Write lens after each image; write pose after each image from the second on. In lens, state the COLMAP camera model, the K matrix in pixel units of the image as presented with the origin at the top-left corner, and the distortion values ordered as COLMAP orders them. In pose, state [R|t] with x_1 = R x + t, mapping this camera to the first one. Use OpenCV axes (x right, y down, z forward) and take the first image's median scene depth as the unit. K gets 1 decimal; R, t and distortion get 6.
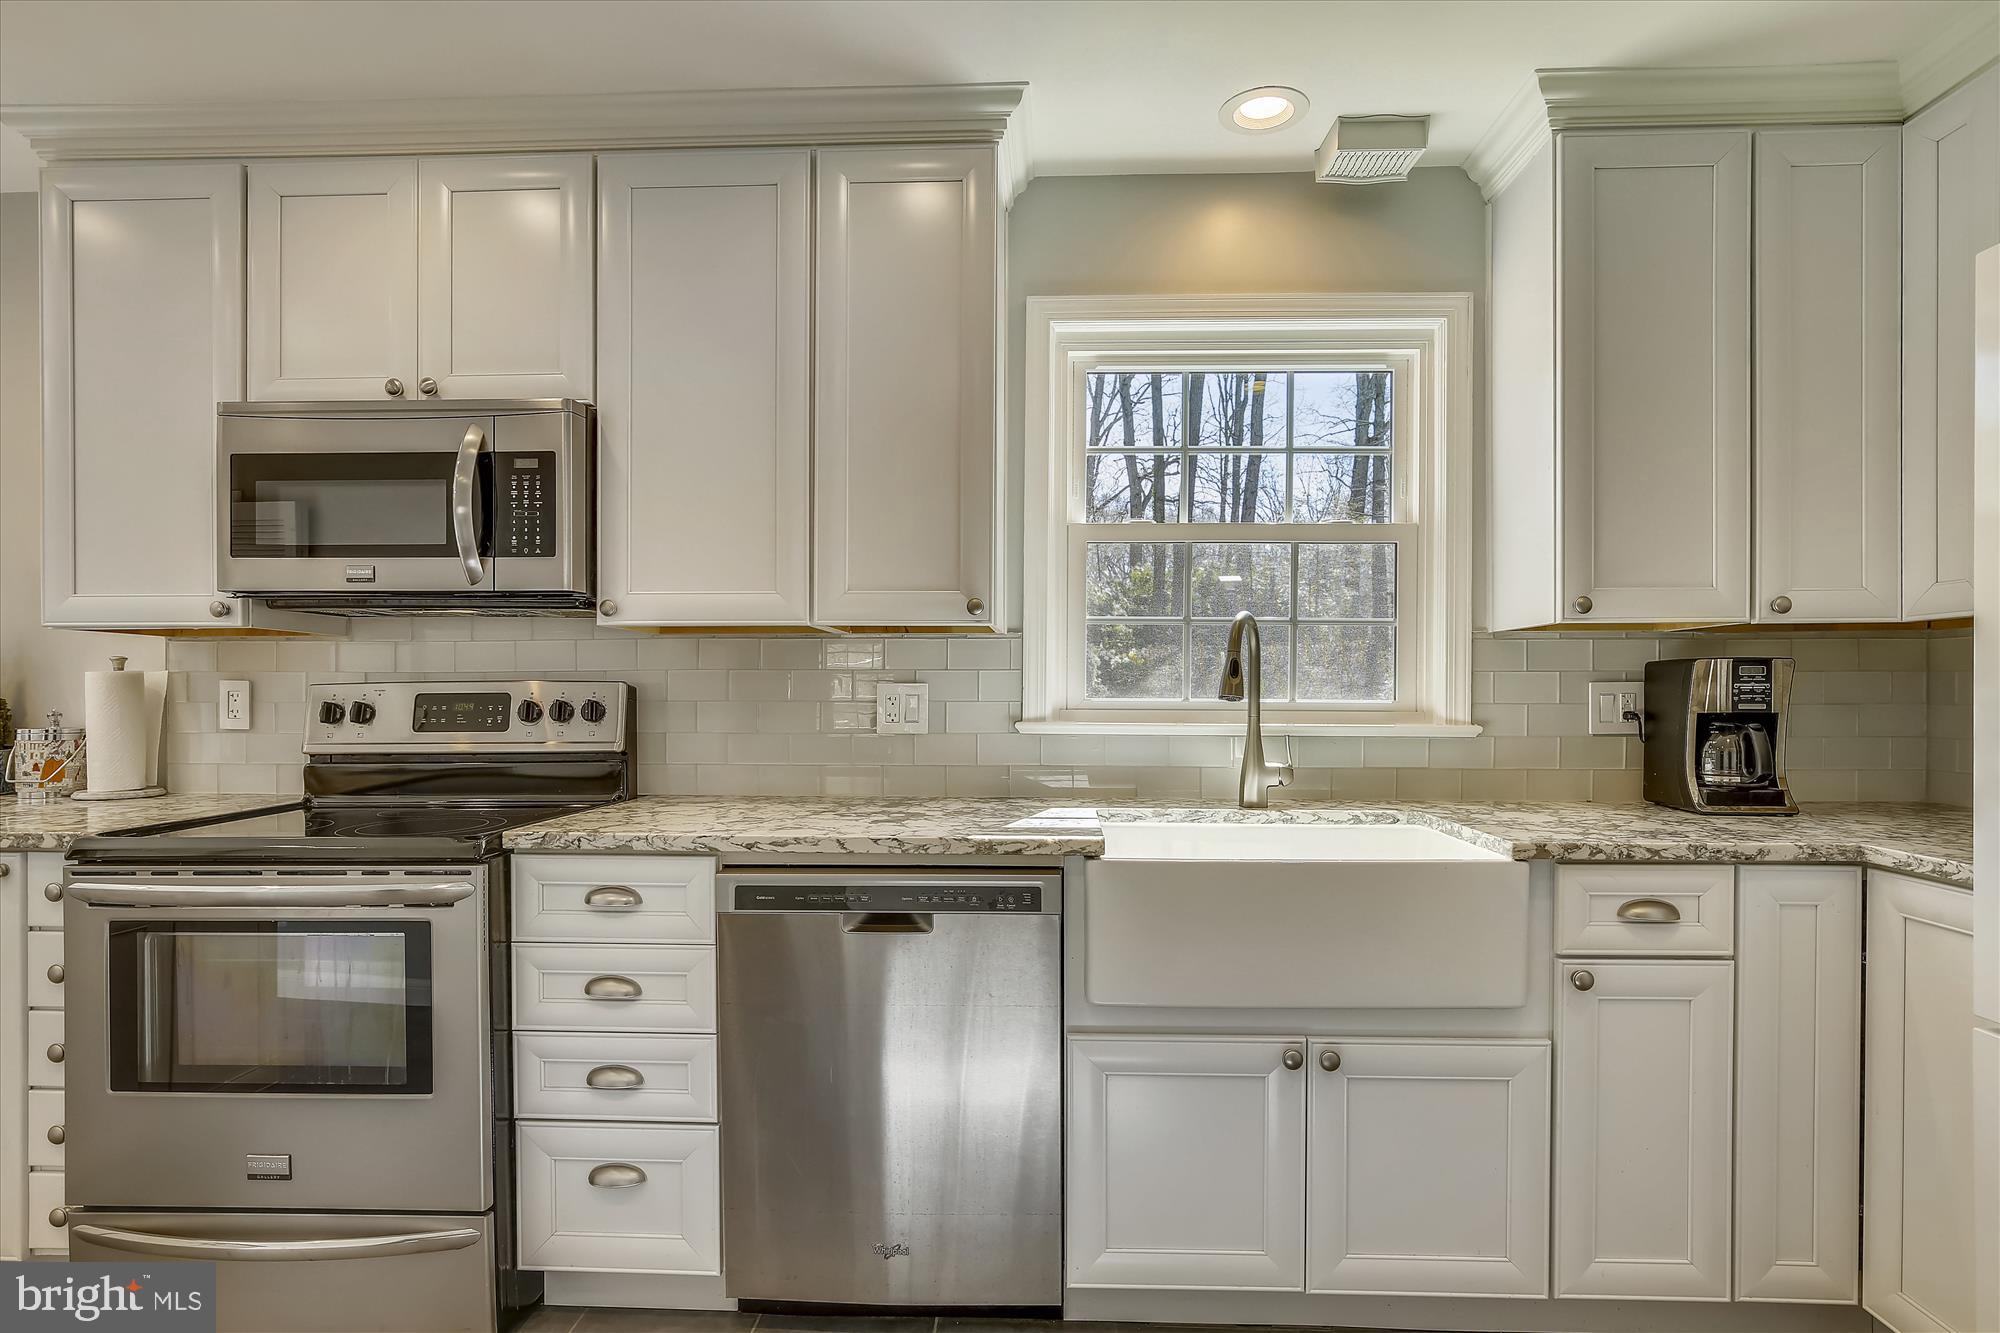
lens RADIAL K [[1018.0, 0, 1019.2], [0, 1018.0, 694.4], [0, 0, 1]] dist [-0.003798, 0.000264]
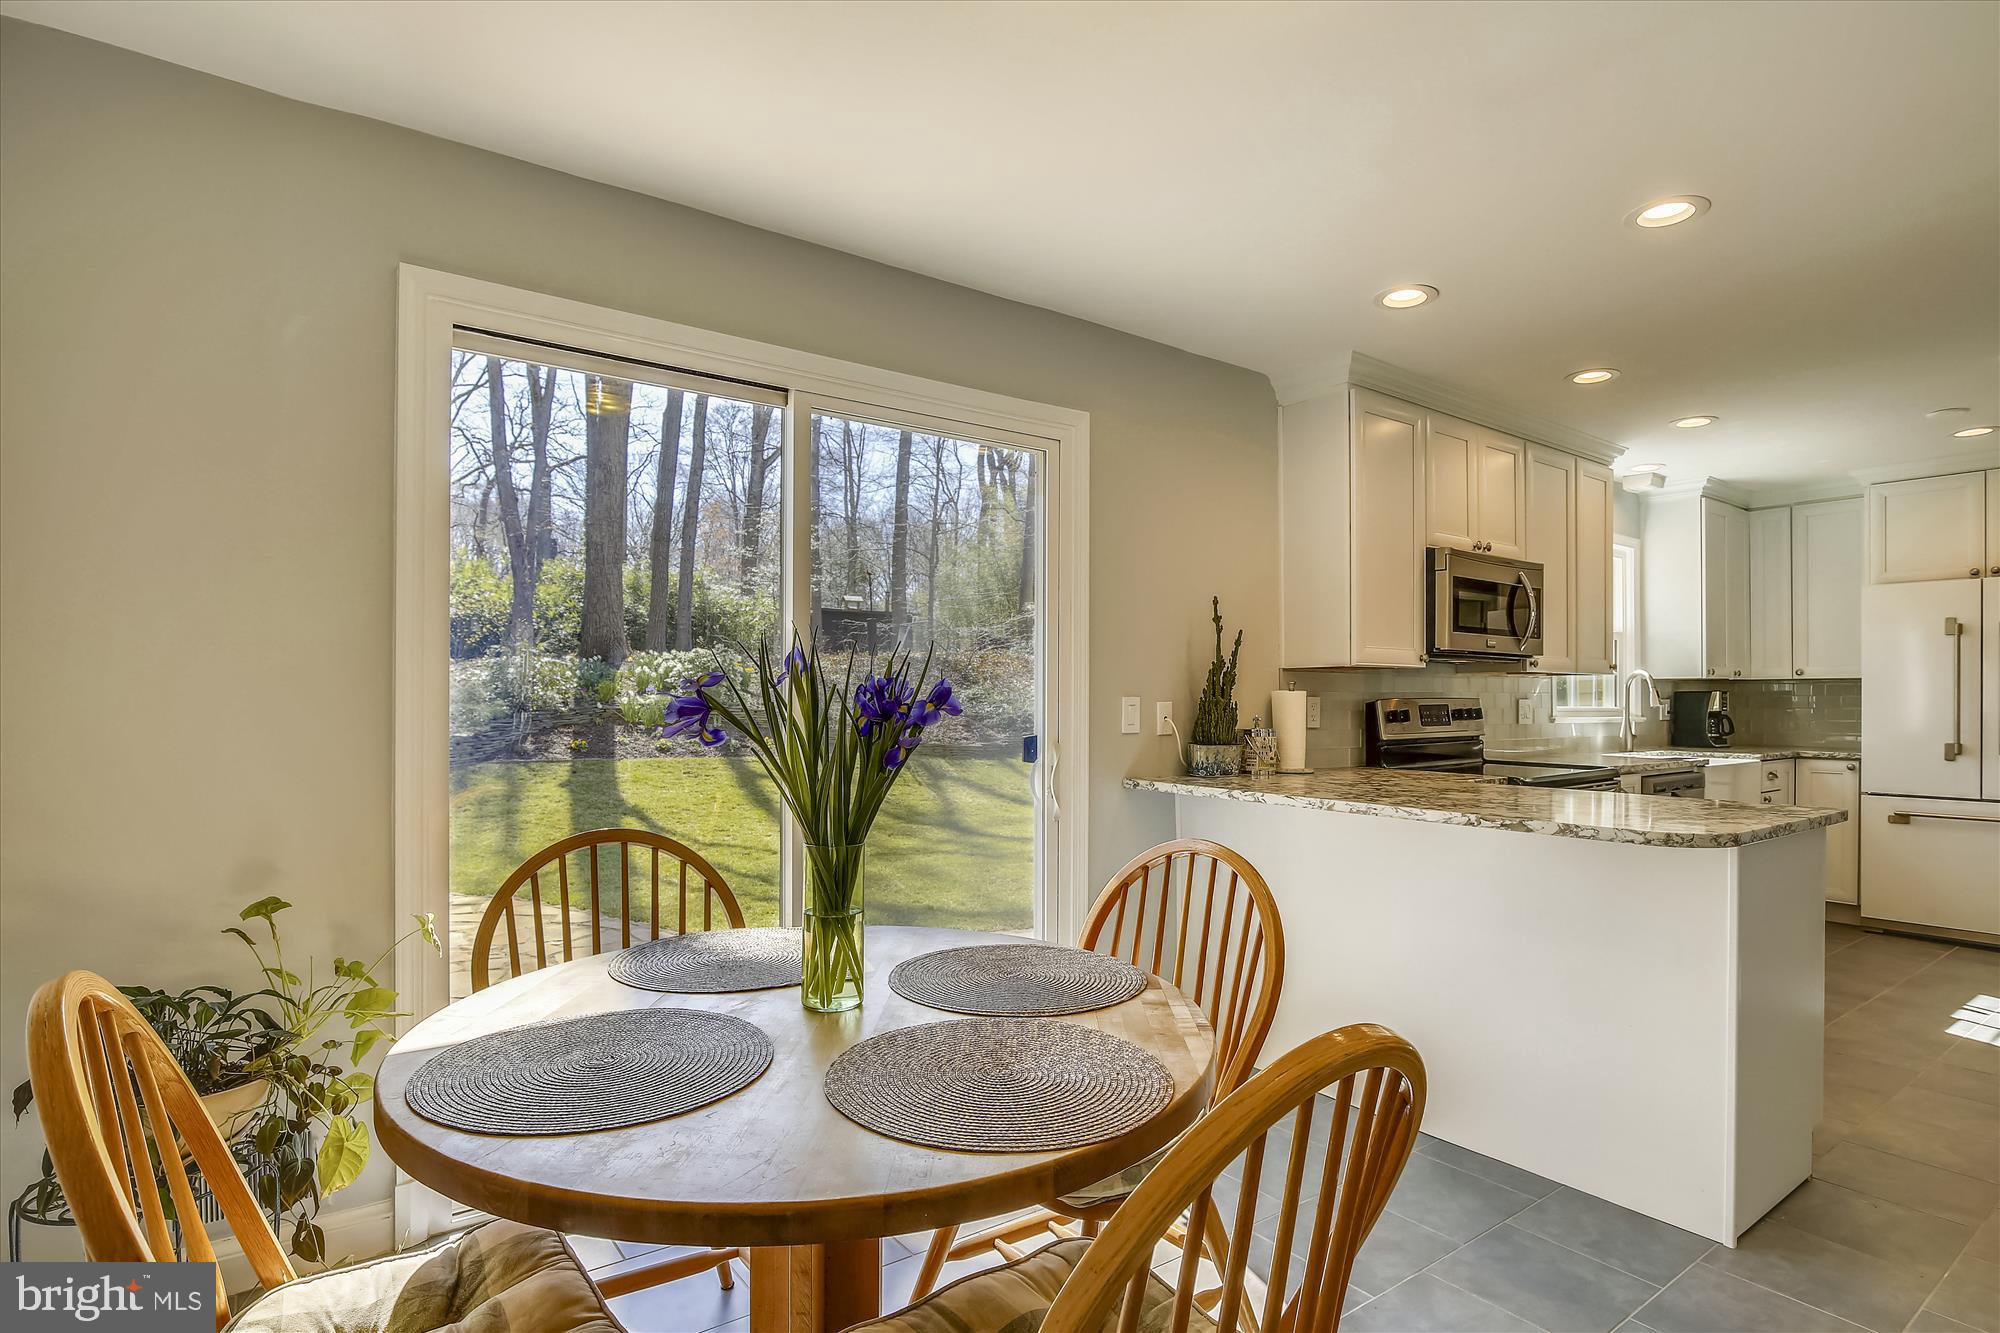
lens RADIAL K [[1018.0, 0, 1033.4], [0, 1018.0, 684.6], [0, 0, 1]] dist [-0.003798, 0.000264]
pose [[0.768976, 0.010612, 0.639190, -2.268287], [-0.000148, 0.999865, -0.016421, -0.007237], [-0.639278, 0.012533, 0.768874, 0.056921]]
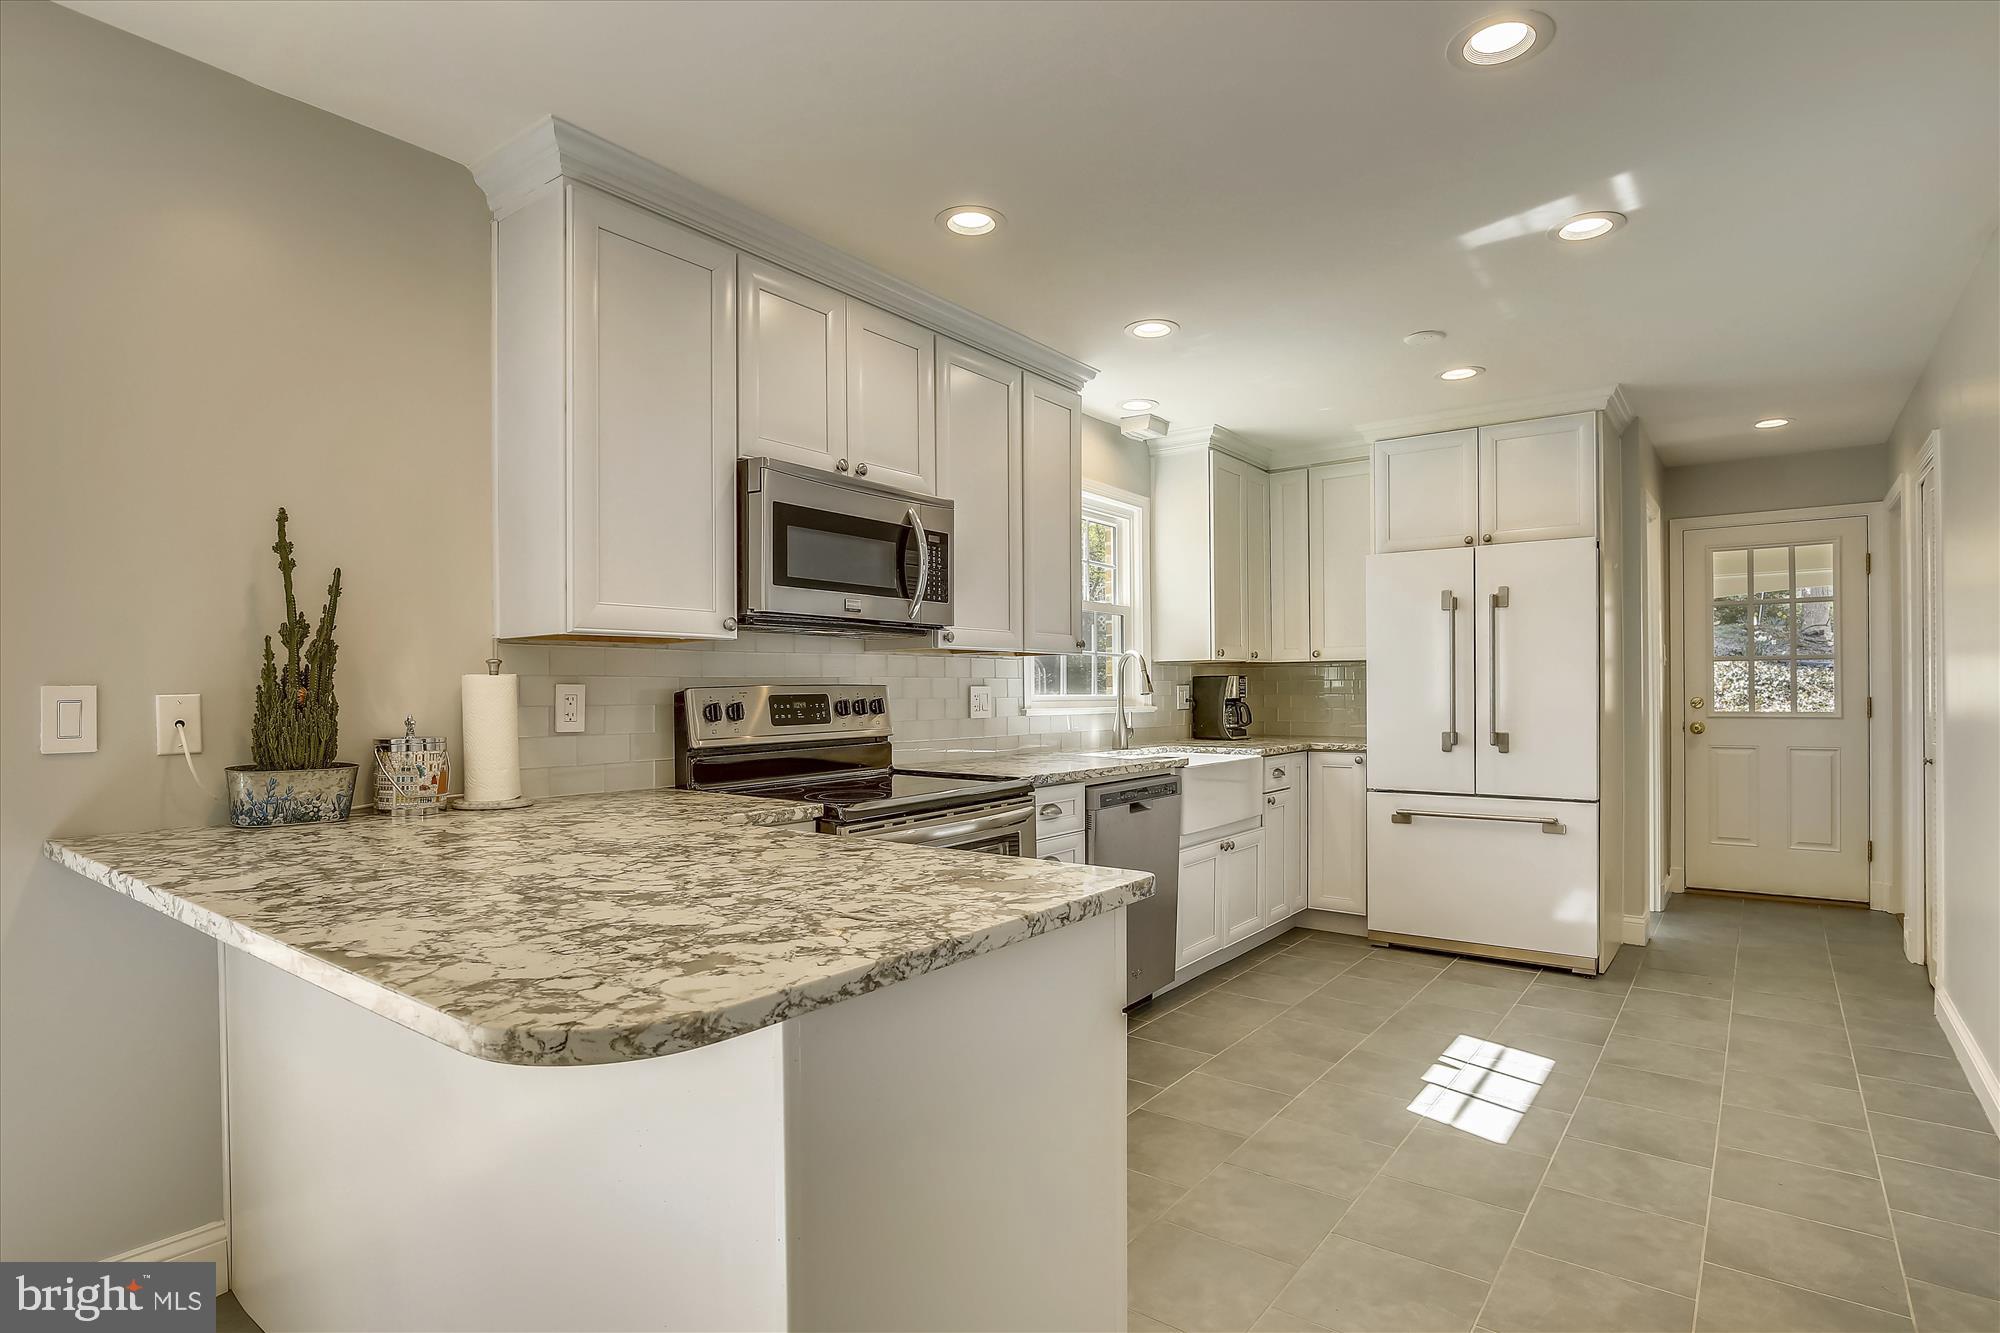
lens RADIAL K [[1018.0, 0, 1004.5], [0, 1018.0, 672.9], [0, 0, 1]] dist [-0.003798, 0.000264]
pose [[0.571604, 0.009445, 0.820476, -1.450647], [0.009692, 0.999786, -0.018262, -0.002507], [-0.820473, 0.018391, 0.571390, 0.058184]]
